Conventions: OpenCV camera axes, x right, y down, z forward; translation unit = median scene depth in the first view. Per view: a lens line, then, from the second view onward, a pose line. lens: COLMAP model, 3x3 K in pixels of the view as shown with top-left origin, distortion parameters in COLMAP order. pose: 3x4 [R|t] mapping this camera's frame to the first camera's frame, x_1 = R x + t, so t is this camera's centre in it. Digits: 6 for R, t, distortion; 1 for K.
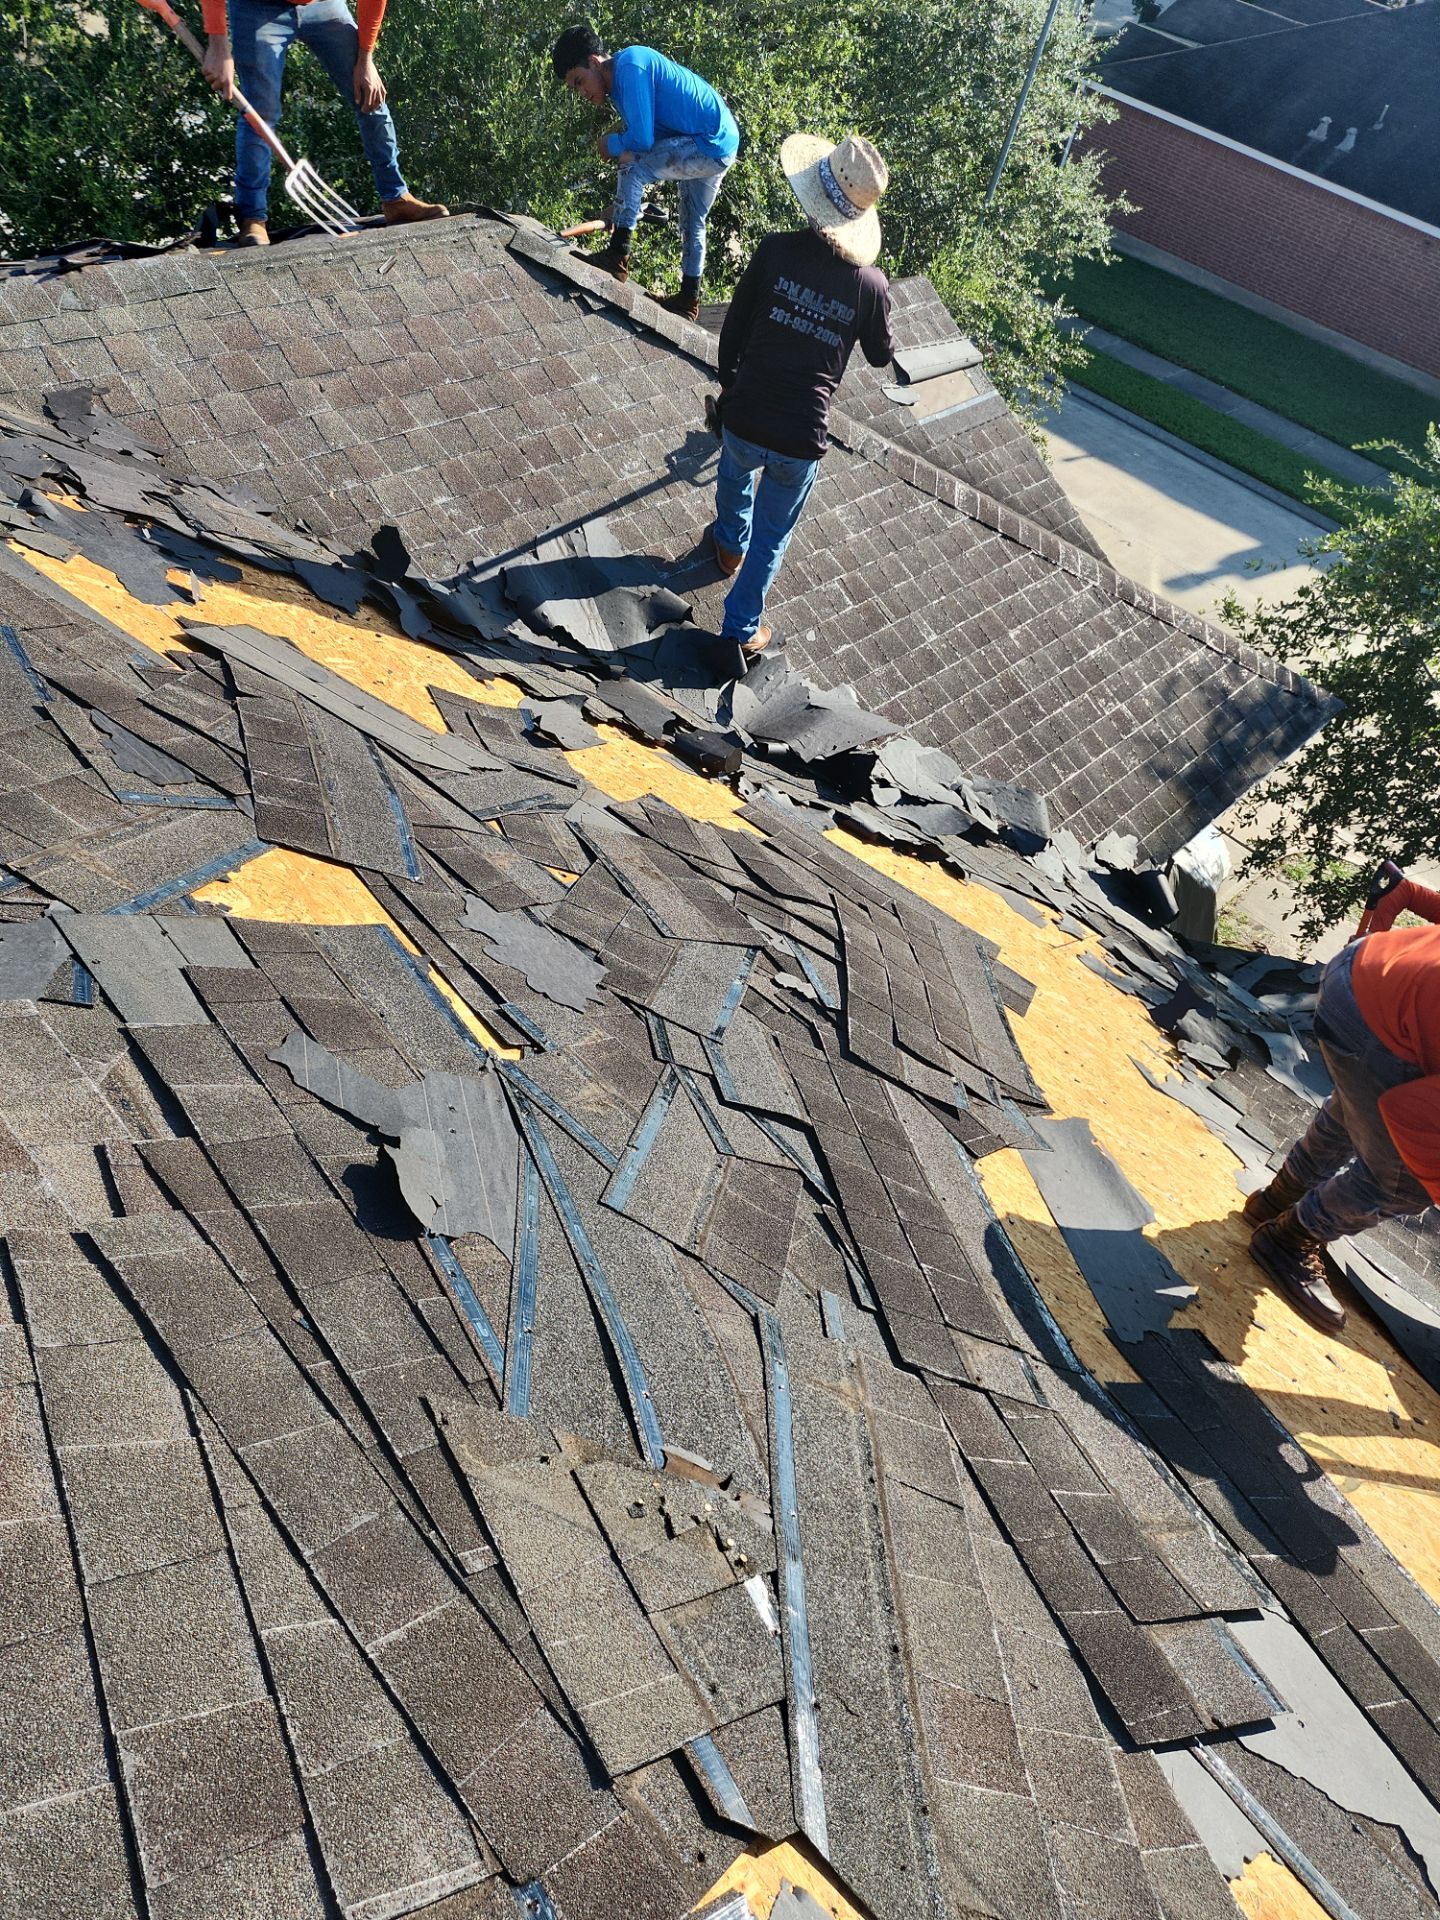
lens RADIAL K [[1255.6, 0, 720.0], [0, 1255.6, 960.0], [0, 0, 1]] dist [0.068316, -0.072301]
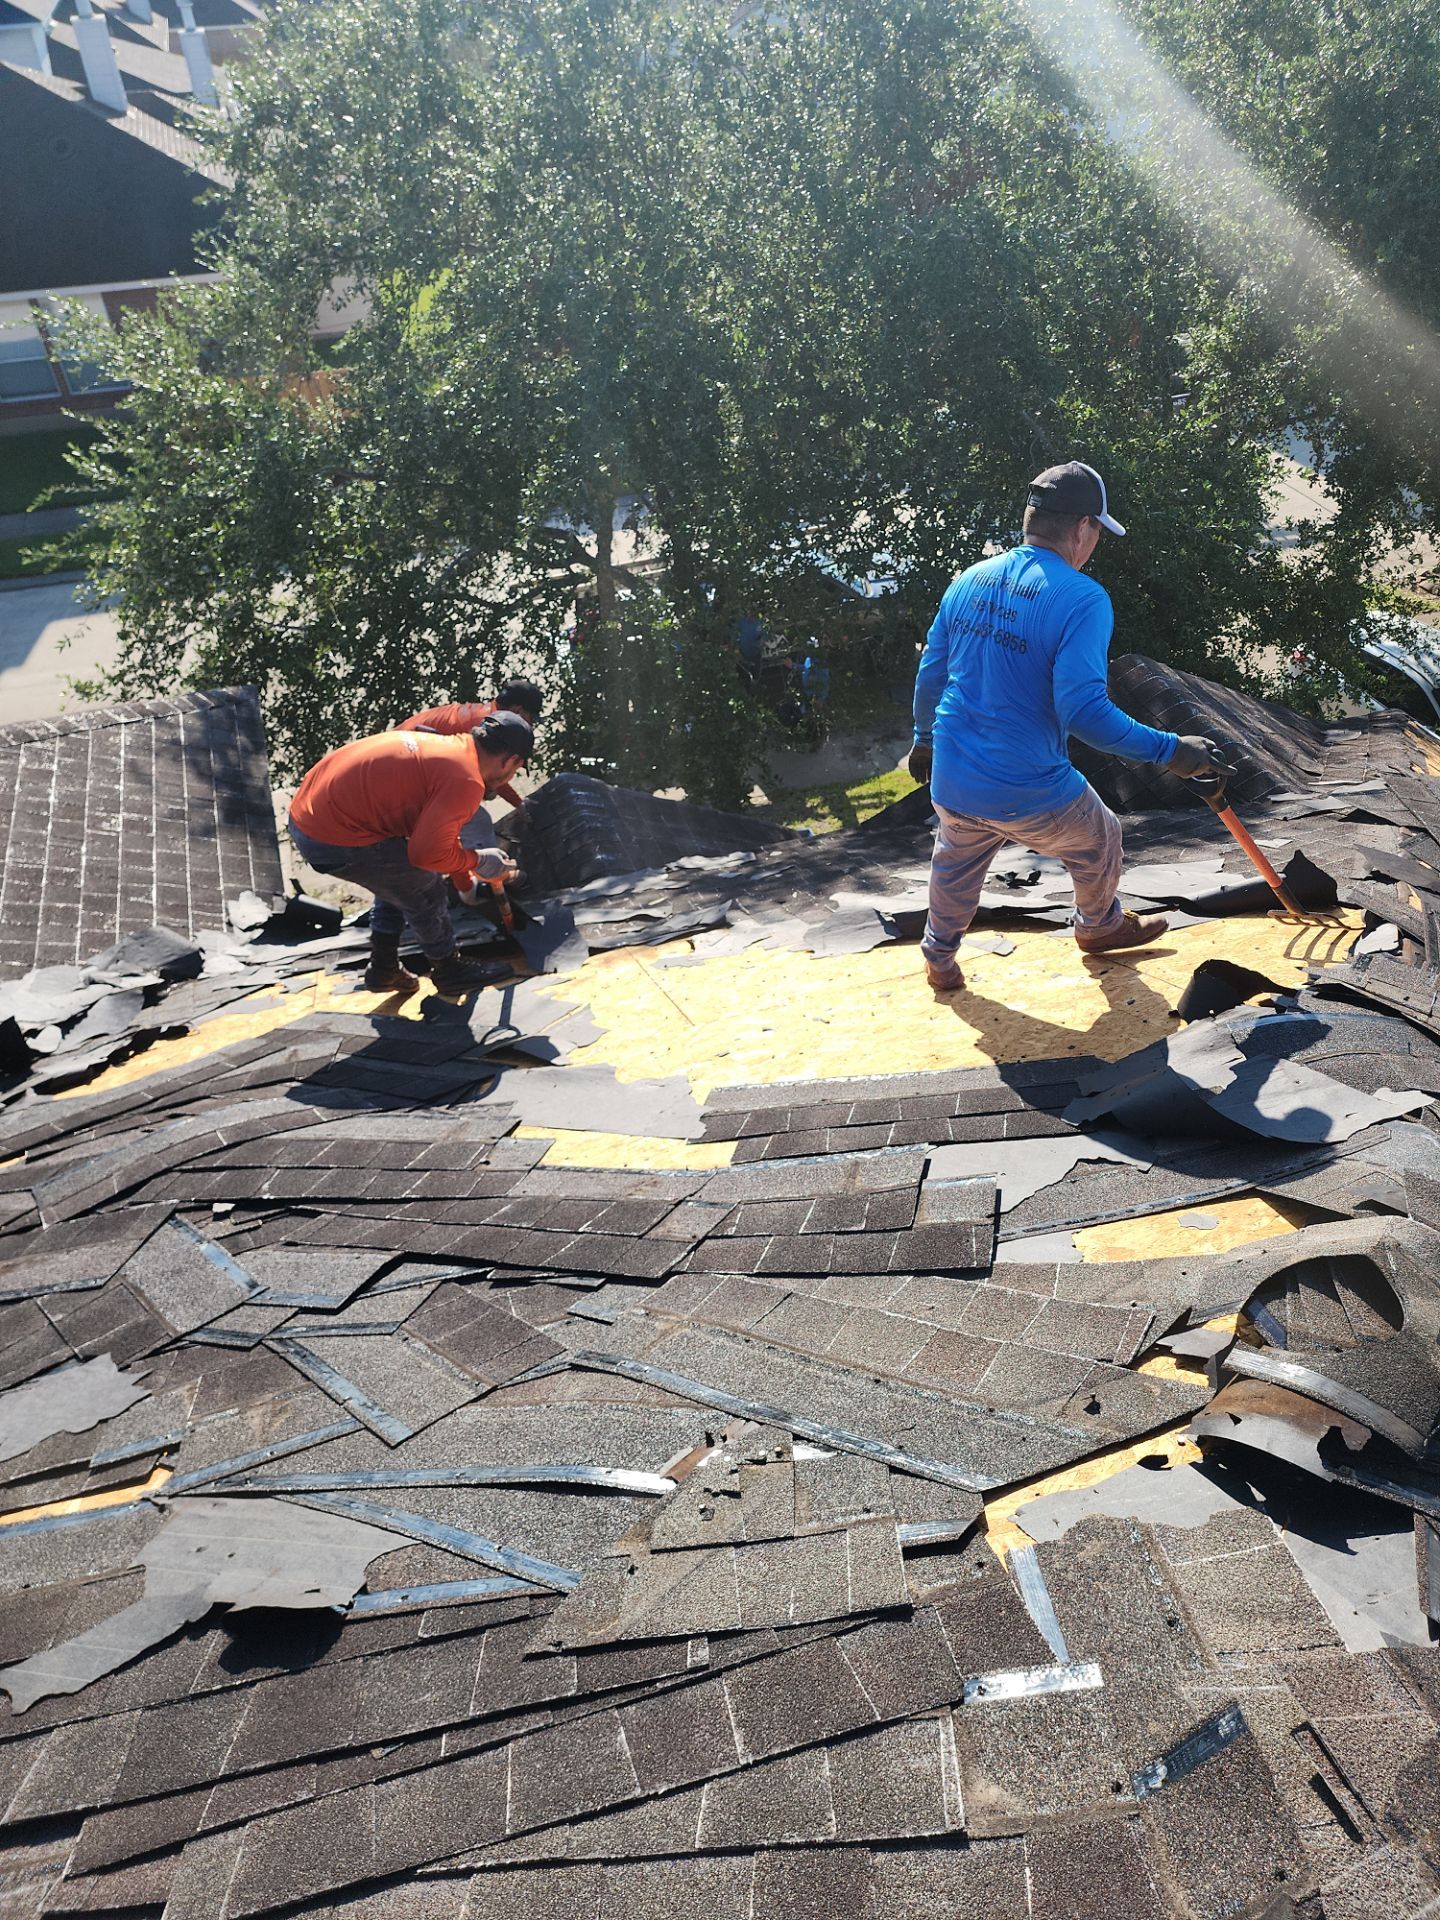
lens RADIAL K [[1264.6, 0, 717.2], [0, 1264.6, 934.2], [0, 0, 1]] dist [0.041820, -0.053370]
pose [[0.459344, -0.701098, 0.545403, -0.211627], [0.721168, 0.652825, 0.231811, -0.100720], [-0.518574, 0.286846, 0.805481, -0.032108]]
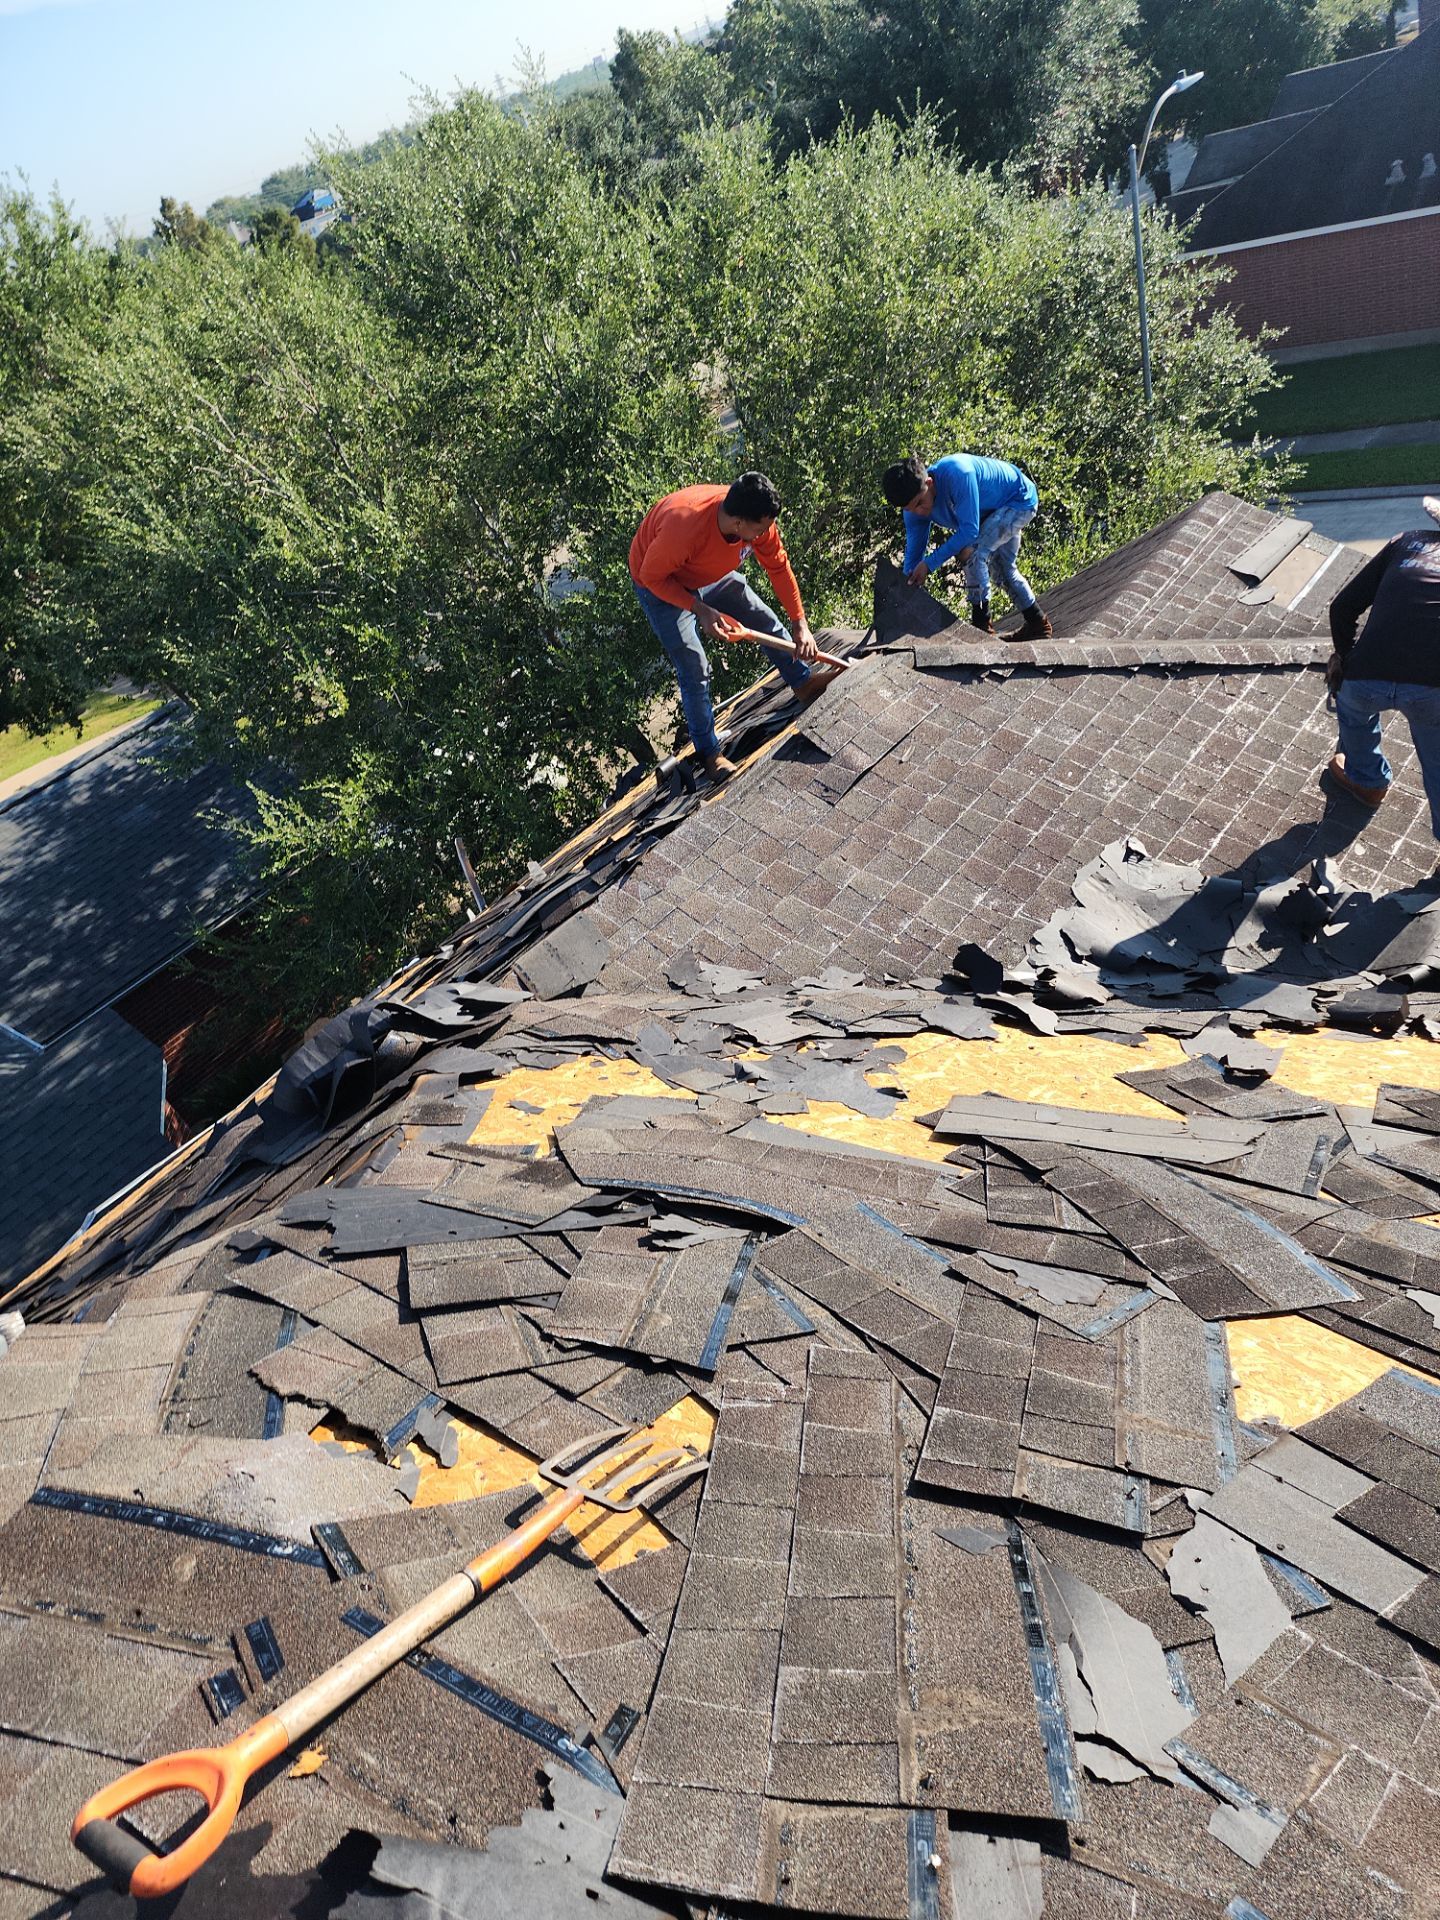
lens RADIAL K [[1203.8, 0, 627.7], [0, 1203.8, 959.0], [0, 0, 1]] dist [0.040163, -0.037649]
pose [[0.877189, -0.418913, -0.234631, -0.392681], [0.359536, 0.896961, -0.257285, -0.247025], [0.318234, 0.141329, 0.937418, -0.037820]]
